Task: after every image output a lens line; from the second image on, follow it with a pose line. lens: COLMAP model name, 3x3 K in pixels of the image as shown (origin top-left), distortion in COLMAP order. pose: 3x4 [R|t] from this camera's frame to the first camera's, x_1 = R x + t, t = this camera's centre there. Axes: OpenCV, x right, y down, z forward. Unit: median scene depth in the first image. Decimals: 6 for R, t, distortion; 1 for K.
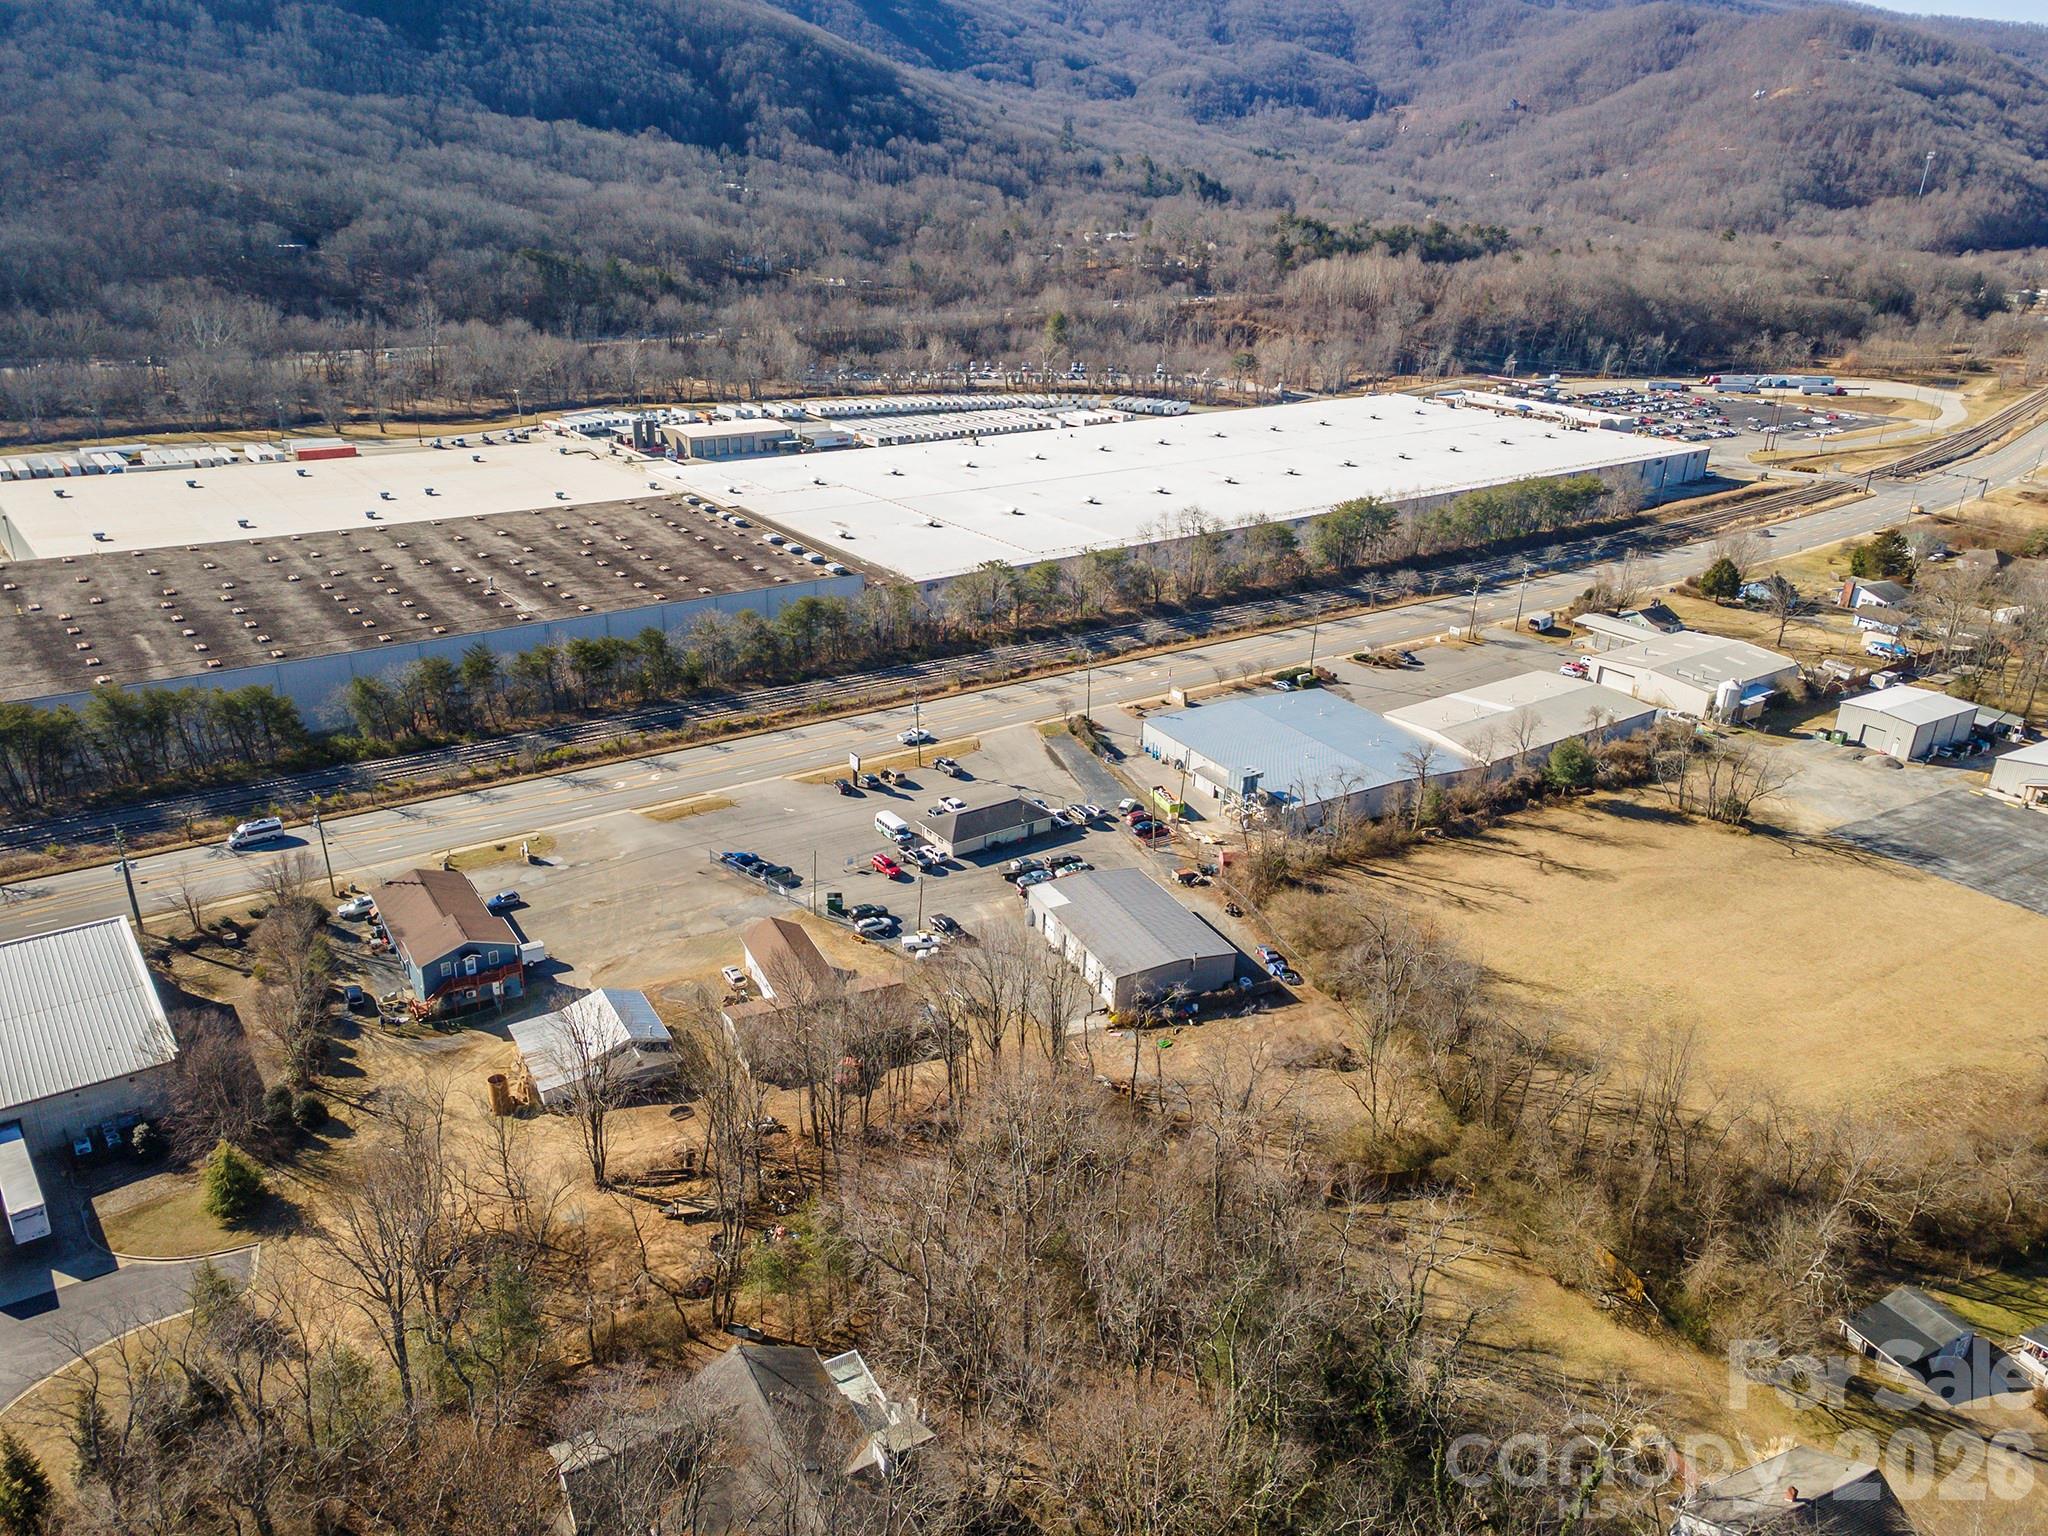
lens RADIAL K [[1480.4, 0, 1008.6], [0, 1480.4, 767.4], [0, 0, 1]] dist [0.041060, 0.021357]
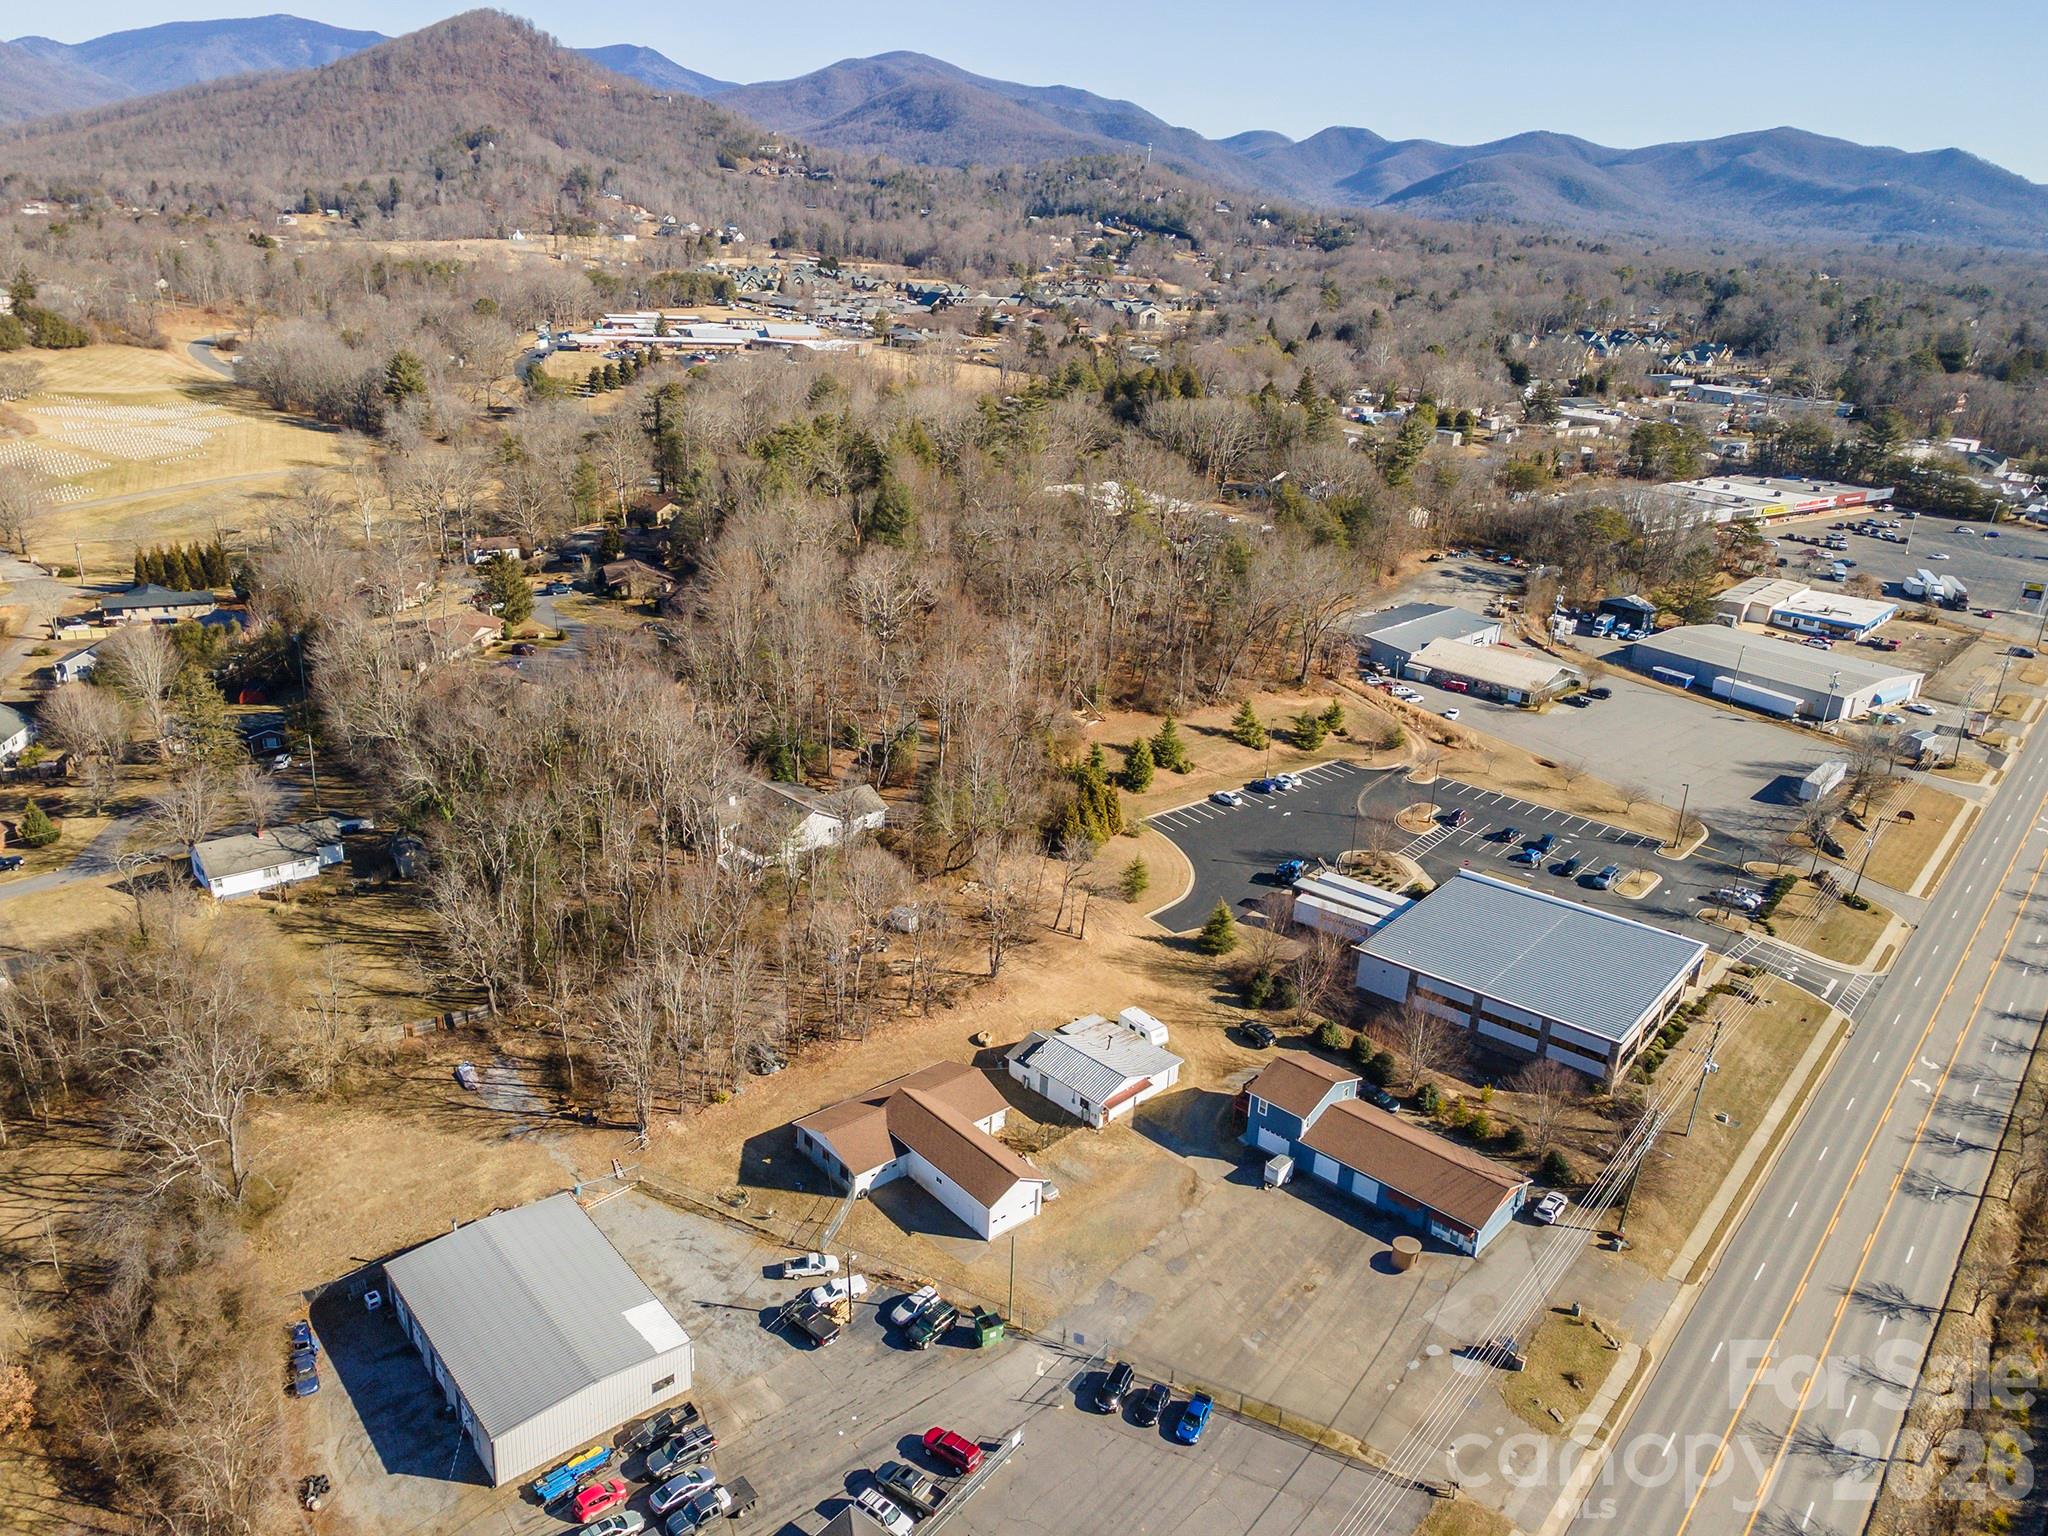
lens RADIAL K [[1484.2, 0, 1010.0], [0, 1484.2, 766.1], [0, 0, 1]] dist [0.022647, 0.057480]
pose [[-0.964220, 0.019064, -0.264416, 0.029547], [-0.167176, 0.730367, 0.662281, -0.348468], [0.205746, 0.682789, -0.701048, 0.840322]]
